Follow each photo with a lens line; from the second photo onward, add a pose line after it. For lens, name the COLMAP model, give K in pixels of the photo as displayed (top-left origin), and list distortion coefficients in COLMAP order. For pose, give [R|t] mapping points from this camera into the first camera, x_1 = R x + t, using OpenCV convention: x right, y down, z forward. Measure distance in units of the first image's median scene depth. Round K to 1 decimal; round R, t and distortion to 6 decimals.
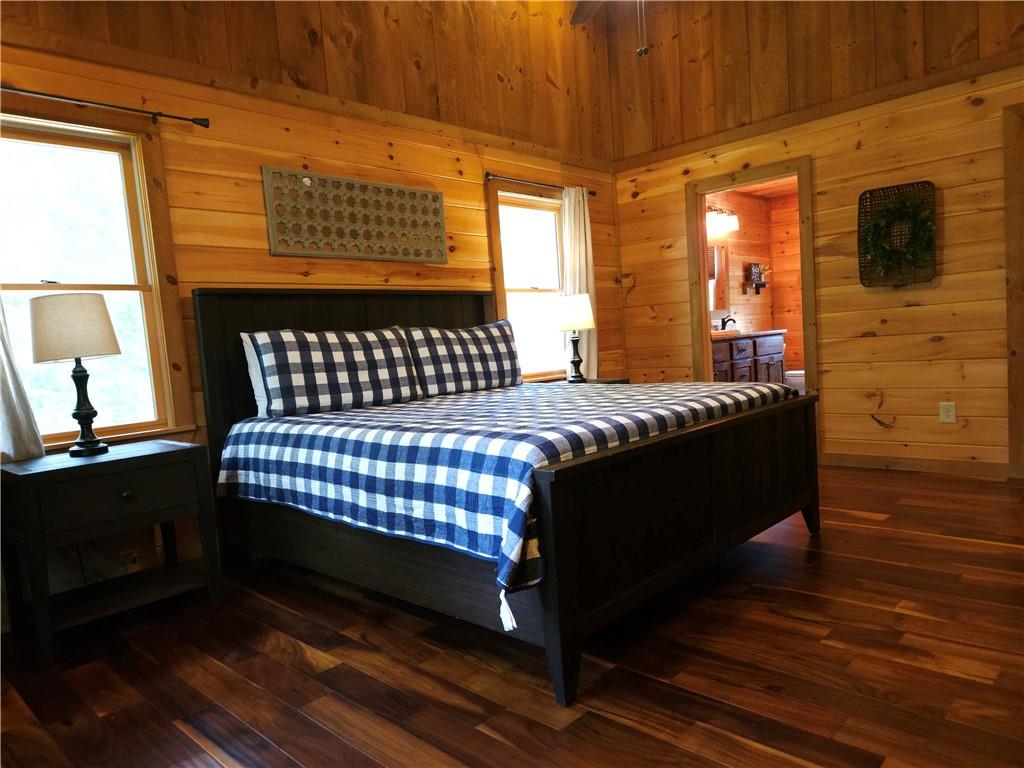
lens RADIAL K [[685.5, 0, 514.0], [0, 685.5, 385.7], [0, 0, 1]] dist [0.056731, -0.035396]
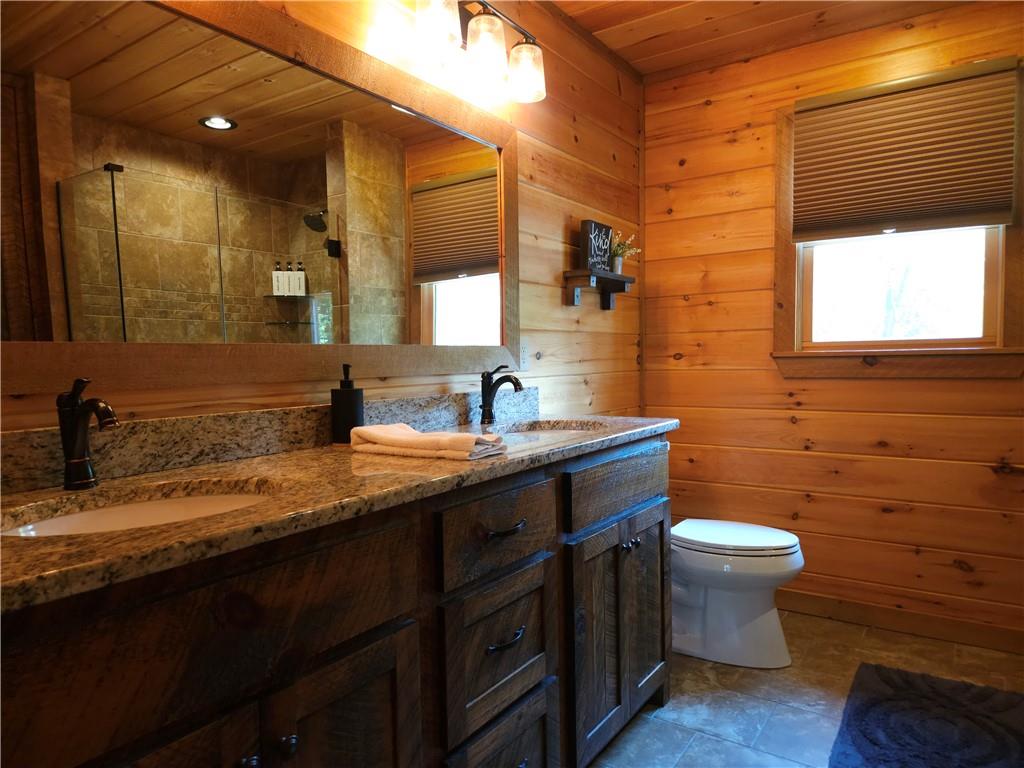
lens RADIAL K [[685.5, 0, 511.2], [0, 685.5, 383.9], [0, 0, 1]] dist [0.056731, -0.035396]
pose [[0.984915, 0.046052, 0.166799, 0.242699], [-0.039795, 0.998380, -0.040668, -0.074180], [-0.168401, 0.033417, 0.985152, 0.642282]]
